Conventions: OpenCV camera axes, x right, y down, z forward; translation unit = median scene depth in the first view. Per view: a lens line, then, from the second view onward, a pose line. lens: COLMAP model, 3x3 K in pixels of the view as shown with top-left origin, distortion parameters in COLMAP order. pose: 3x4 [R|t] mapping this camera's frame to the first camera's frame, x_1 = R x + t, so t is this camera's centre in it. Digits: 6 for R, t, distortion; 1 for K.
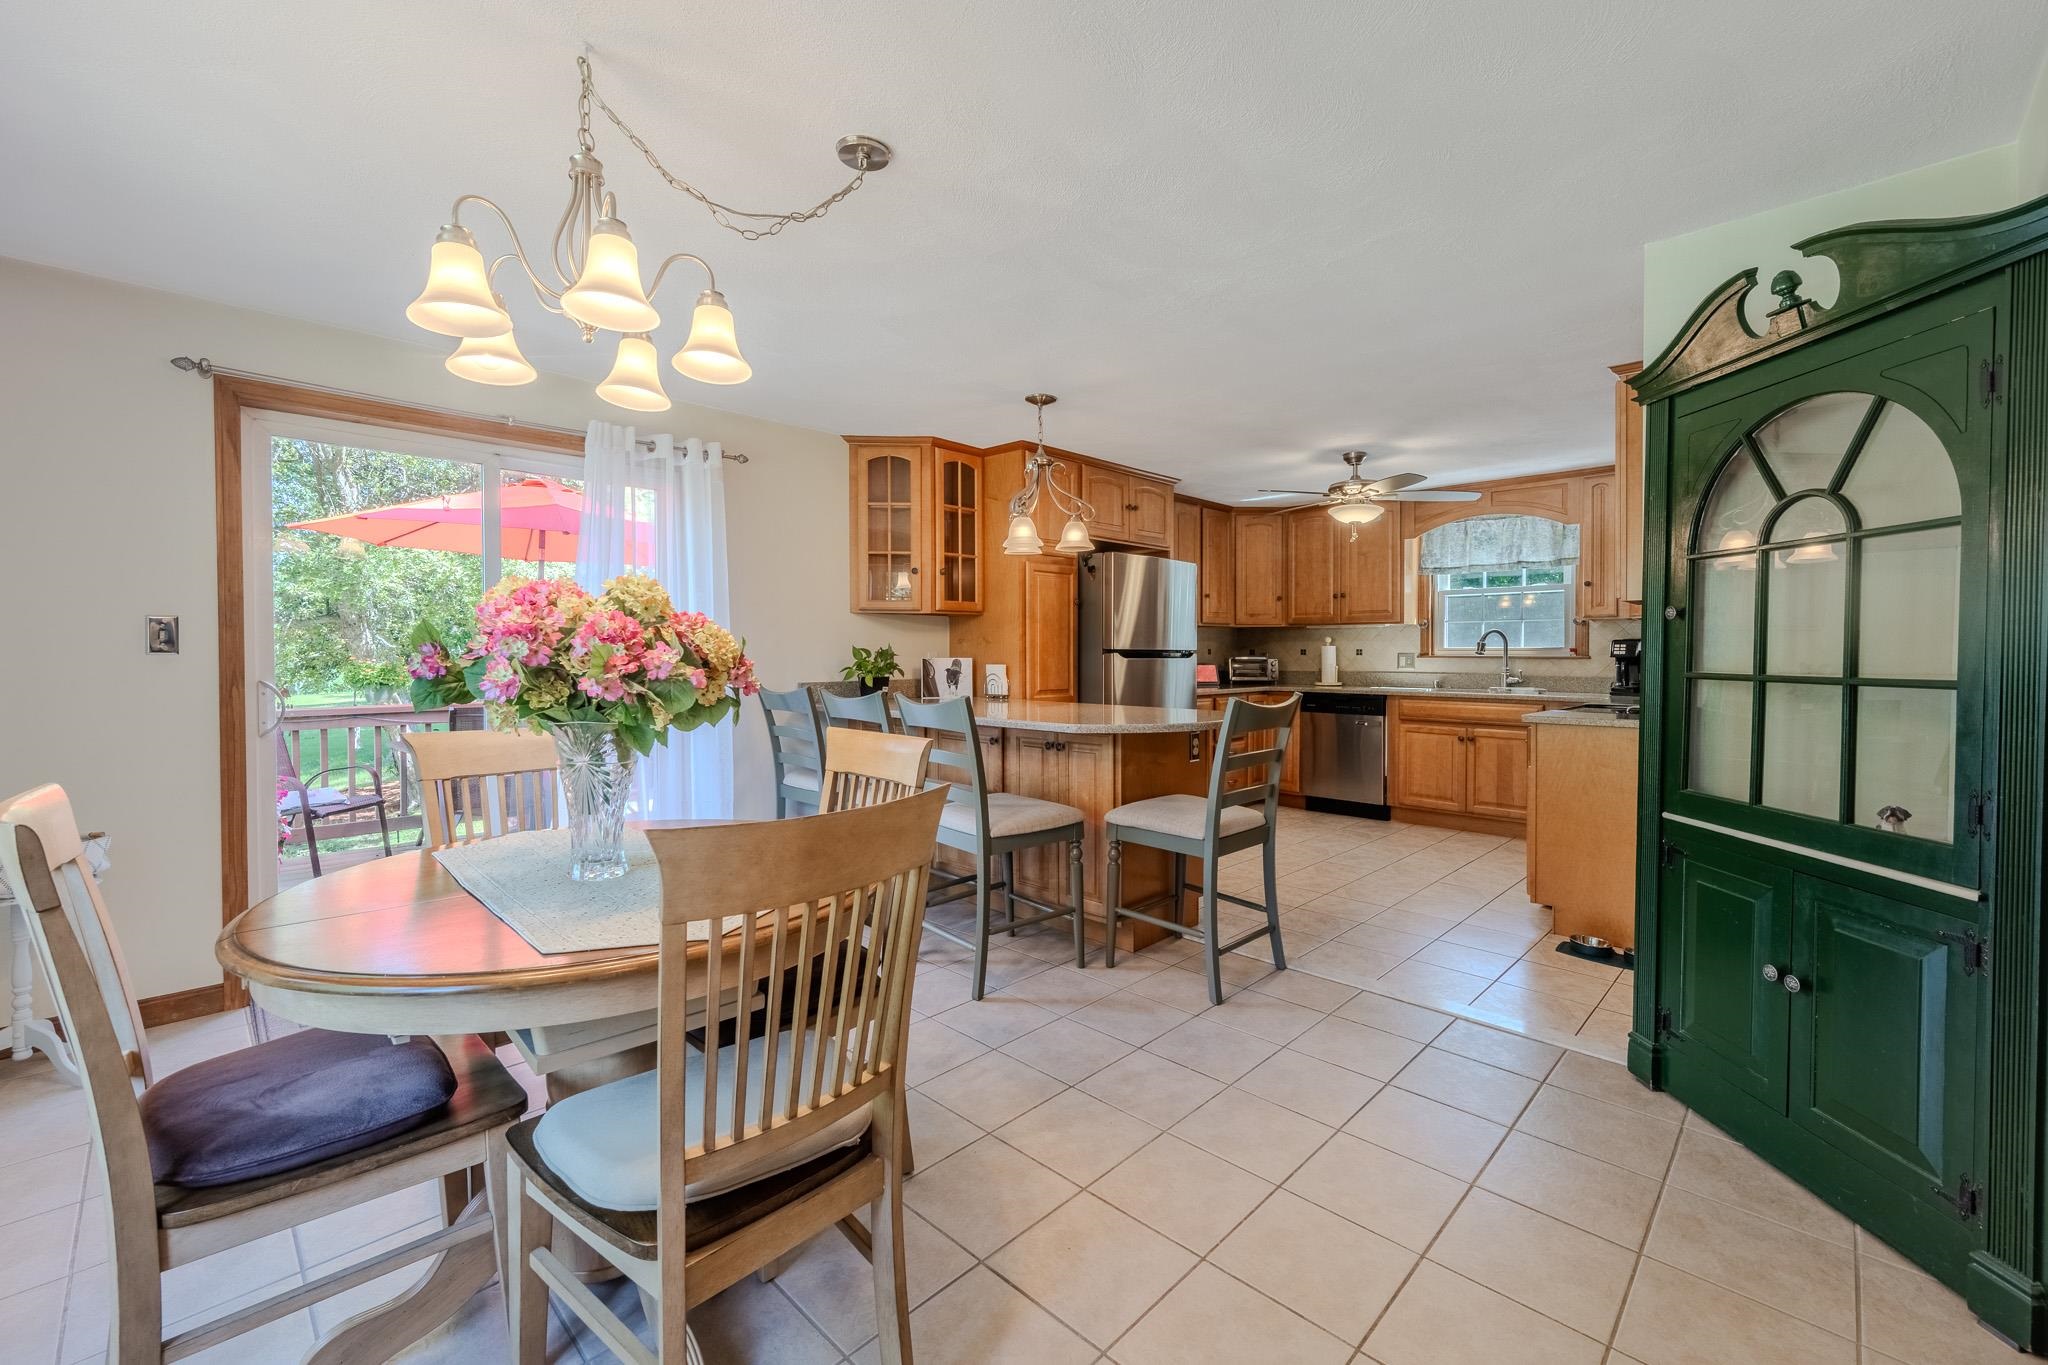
lens RADIAL K [[826.1, 0, 1035.9], [0, 826.1, 660.3], [0, 0, 1]] dist [-0.000756, -0.000019]
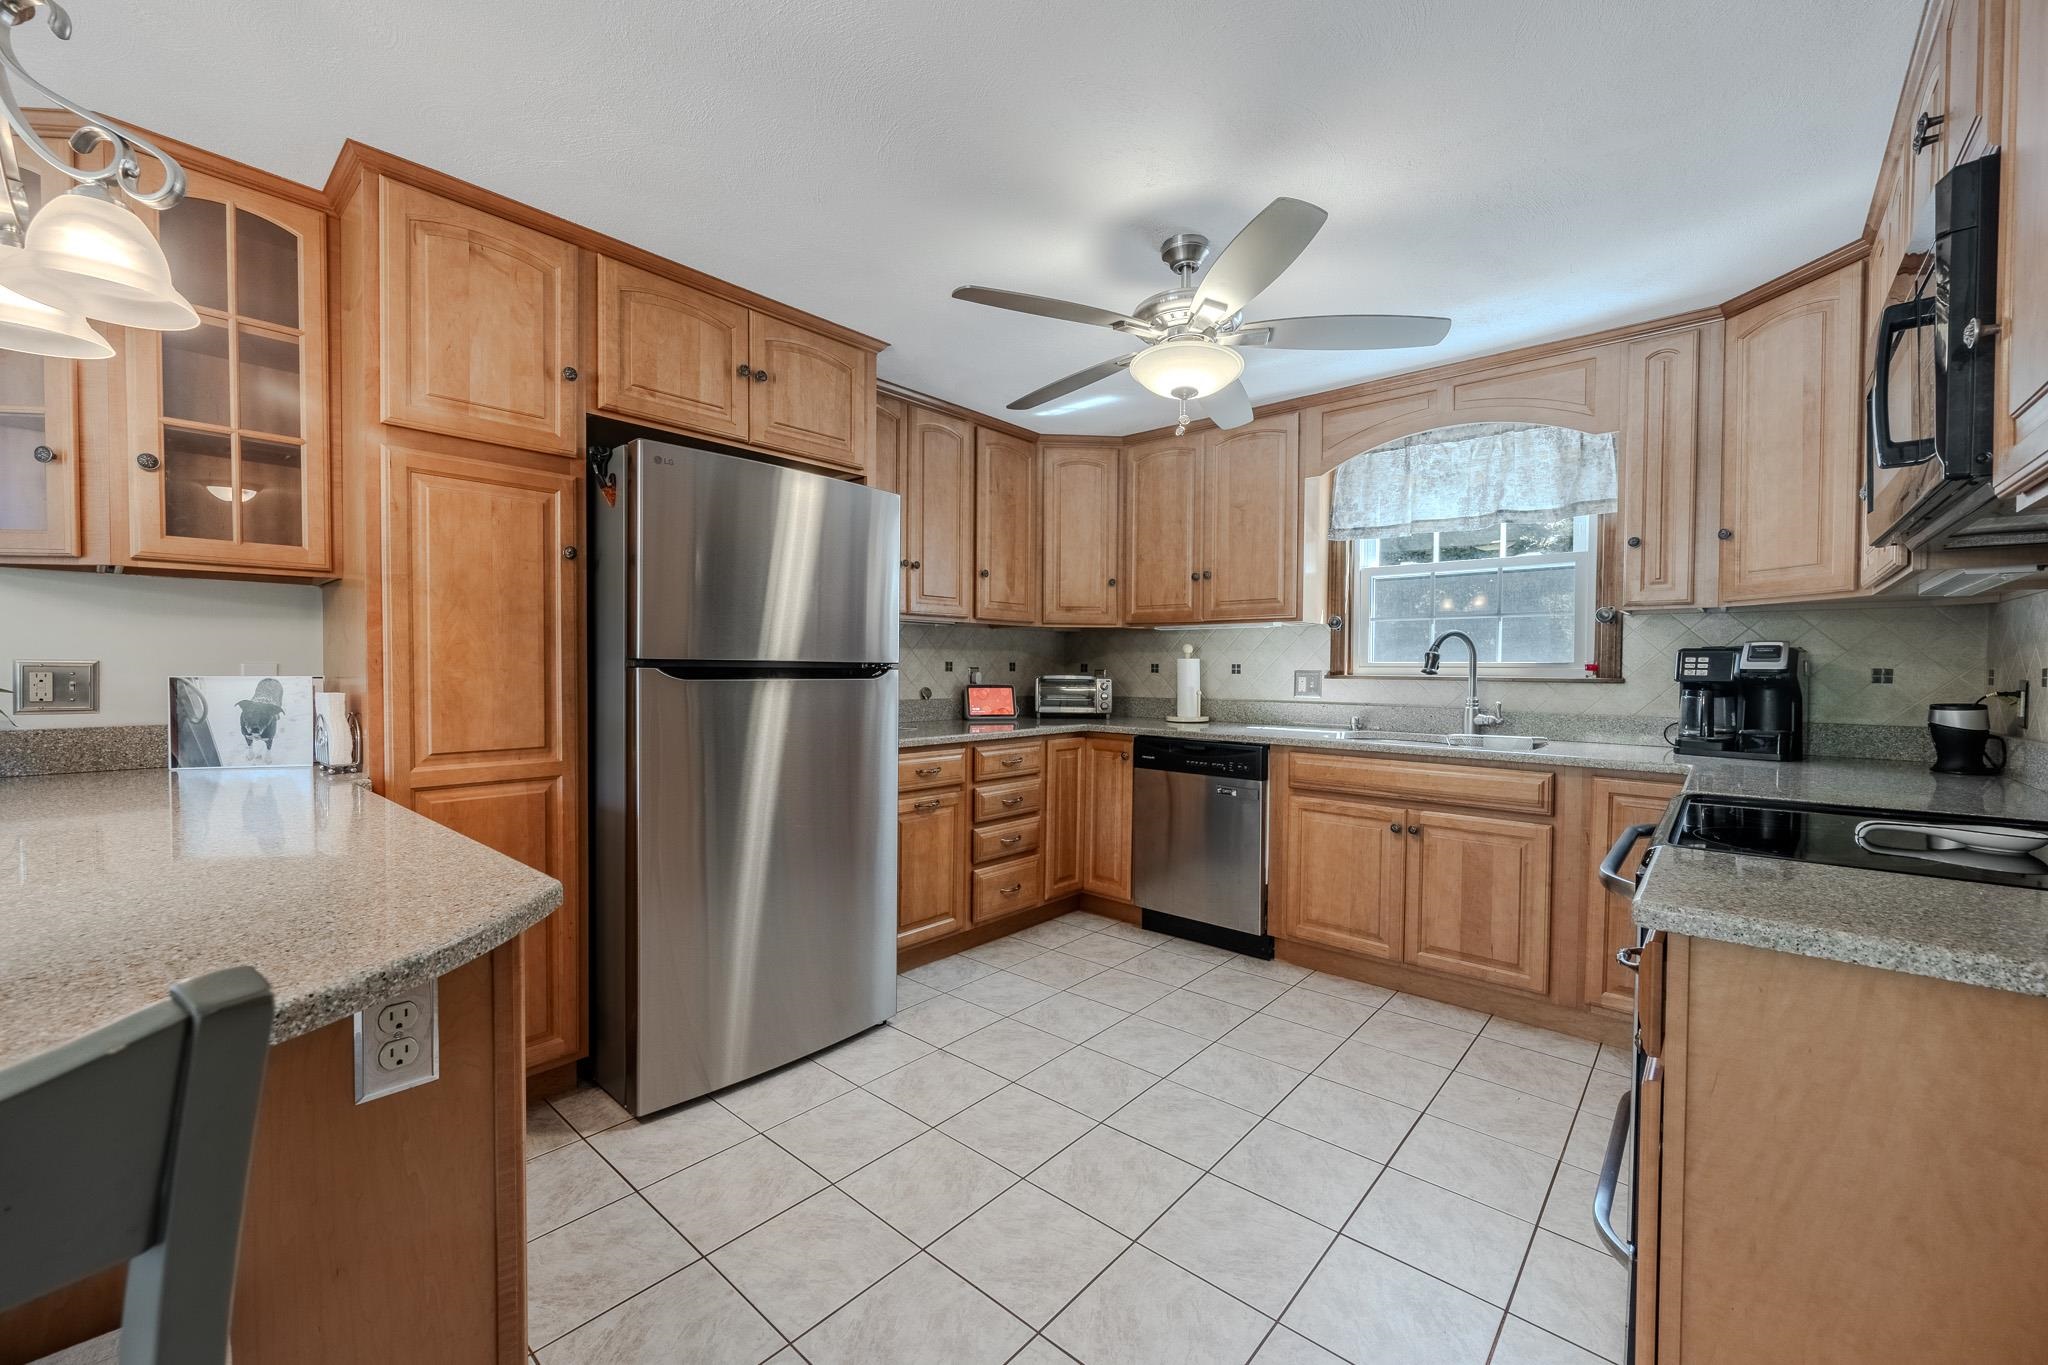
lens RADIAL K [[826.1, 0, 1011.2], [0, 826.1, 686.5], [0, 0, 1]] dist [-0.000756, -0.000019]
pose [[0.998652, 0.005319, 0.051628, 0.215007], [-0.006035, 0.999888, 0.013711, -0.004773], [-0.051549, -0.014004, 0.998572, 0.435282]]
